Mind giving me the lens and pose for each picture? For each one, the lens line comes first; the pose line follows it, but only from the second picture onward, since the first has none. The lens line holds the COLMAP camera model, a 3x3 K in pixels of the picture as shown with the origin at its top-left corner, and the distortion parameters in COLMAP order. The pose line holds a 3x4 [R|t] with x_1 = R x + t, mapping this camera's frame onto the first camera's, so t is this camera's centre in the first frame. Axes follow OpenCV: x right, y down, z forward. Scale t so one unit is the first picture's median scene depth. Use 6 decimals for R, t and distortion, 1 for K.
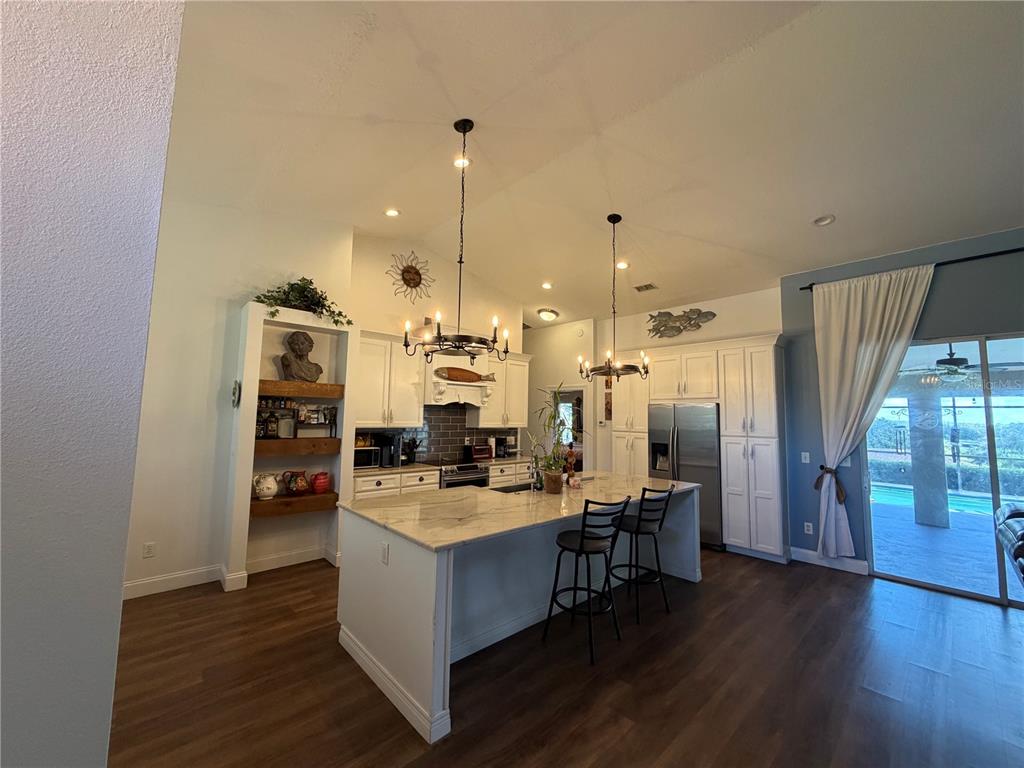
lens RADIAL K [[405.9, 0, 507.5], [0, 405.9, 382.7], [0, 0, 1]] dist [-0.000118, -0.000083]
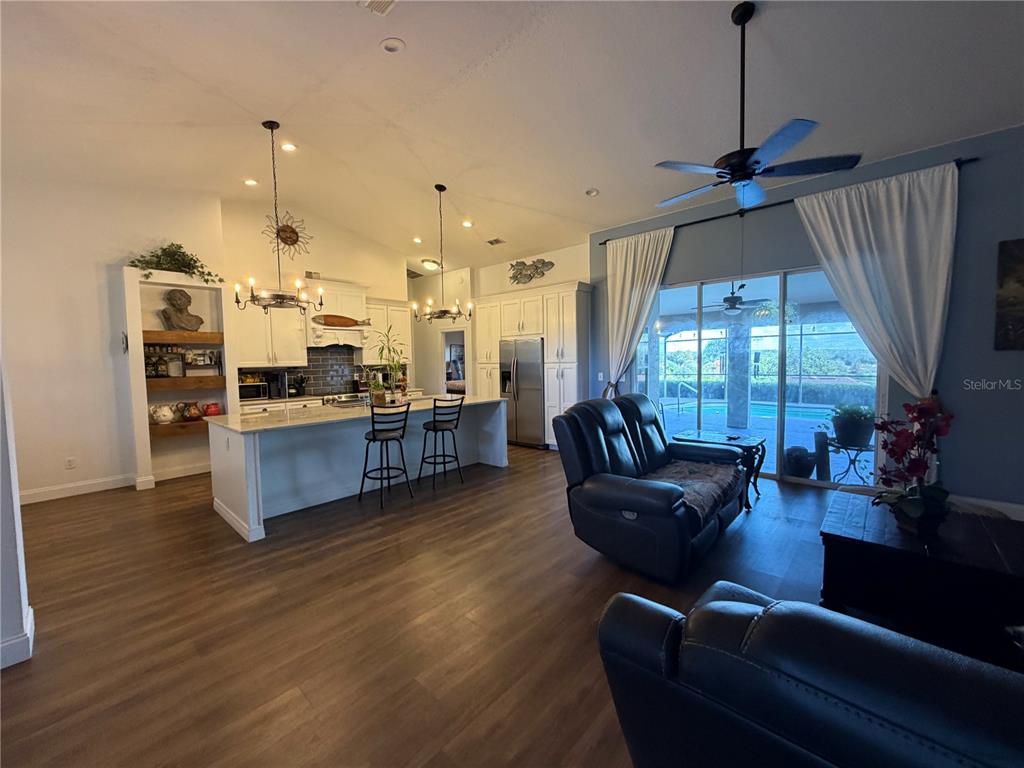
lens RADIAL K [[405.9, 0, 507.5], [0, 405.9, 382.7], [0, 0, 1]] dist [-0.000118, -0.000083]
pose [[0.995885, -0.042074, 0.080263, 0.342372], [0.030268, 0.989257, 0.143016, 0.005690], [-0.085418, -0.139998, 0.986460, -0.299725]]
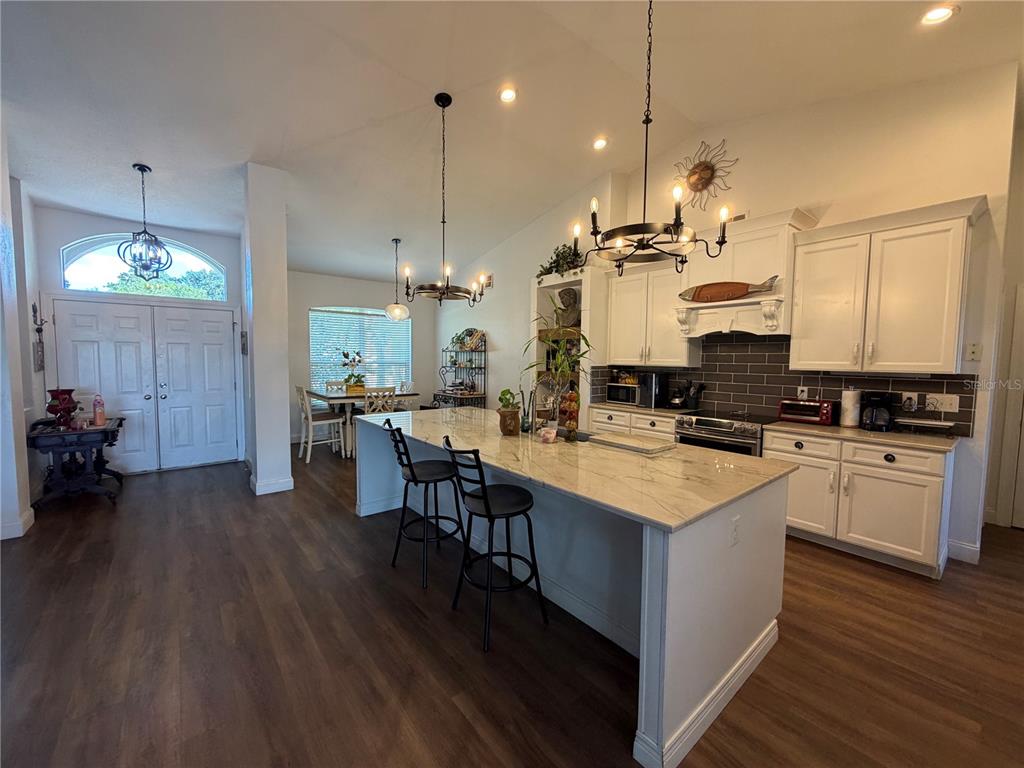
lens RADIAL K [[405.9, 0, 507.5], [0, 405.9, 382.7], [0, 0, 1]] dist [-0.000118, -0.000083]
pose [[-0.058012, 0.040054, -0.997512, 0.747927], [0.071874, 0.996769, 0.035845, 0.105113], [0.995725, -0.069616, -0.060703, 0.827895]]
